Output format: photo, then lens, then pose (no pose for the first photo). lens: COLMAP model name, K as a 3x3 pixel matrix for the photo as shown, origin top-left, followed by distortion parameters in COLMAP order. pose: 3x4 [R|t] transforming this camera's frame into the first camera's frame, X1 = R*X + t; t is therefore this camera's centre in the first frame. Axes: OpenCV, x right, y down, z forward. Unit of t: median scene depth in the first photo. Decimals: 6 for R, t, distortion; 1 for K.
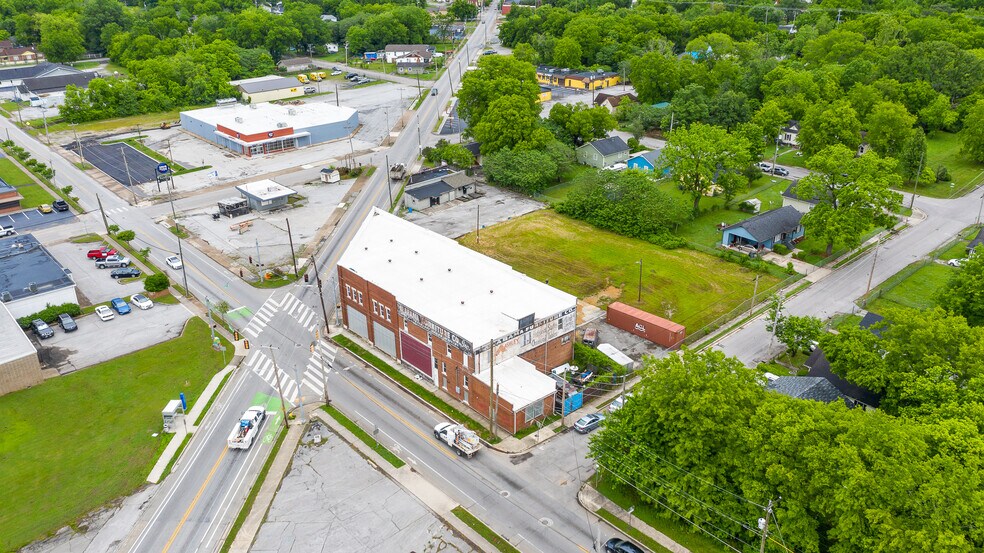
lens RADIAL K [[757.7, 0, 492.0], [0, 757.7, 276.5], [0, 0, 1]] dist [-0.003332, -0.002017]
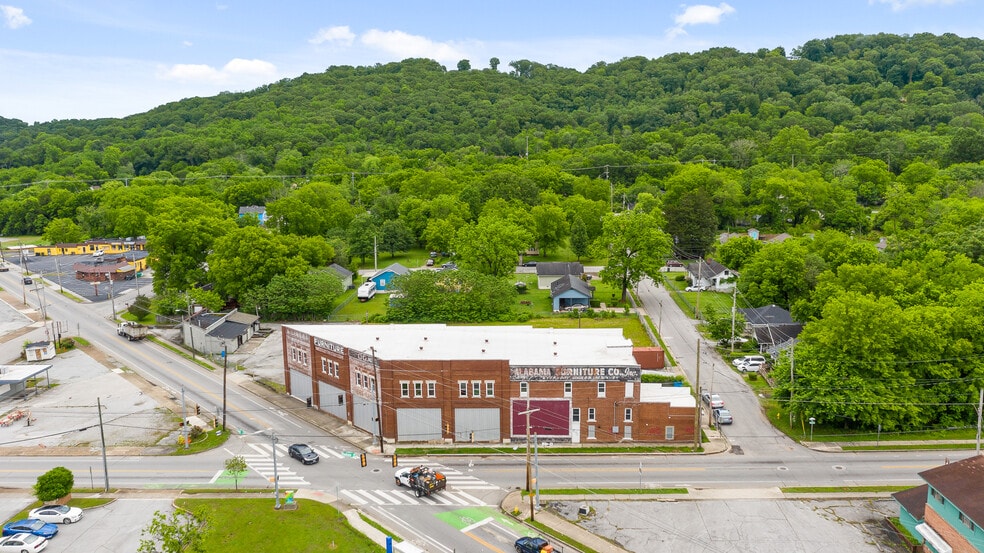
lens RADIAL K [[757.7, 0, 492.0], [0, 757.7, 276.5], [0, 0, 1]] dist [-0.003332, -0.002017]
pose [[0.704753, -0.124470, 0.698449, -0.761824], [0.299714, 0.944559, -0.134090, 0.047489], [-0.643036, 0.303835, 0.702986, 0.360320]]
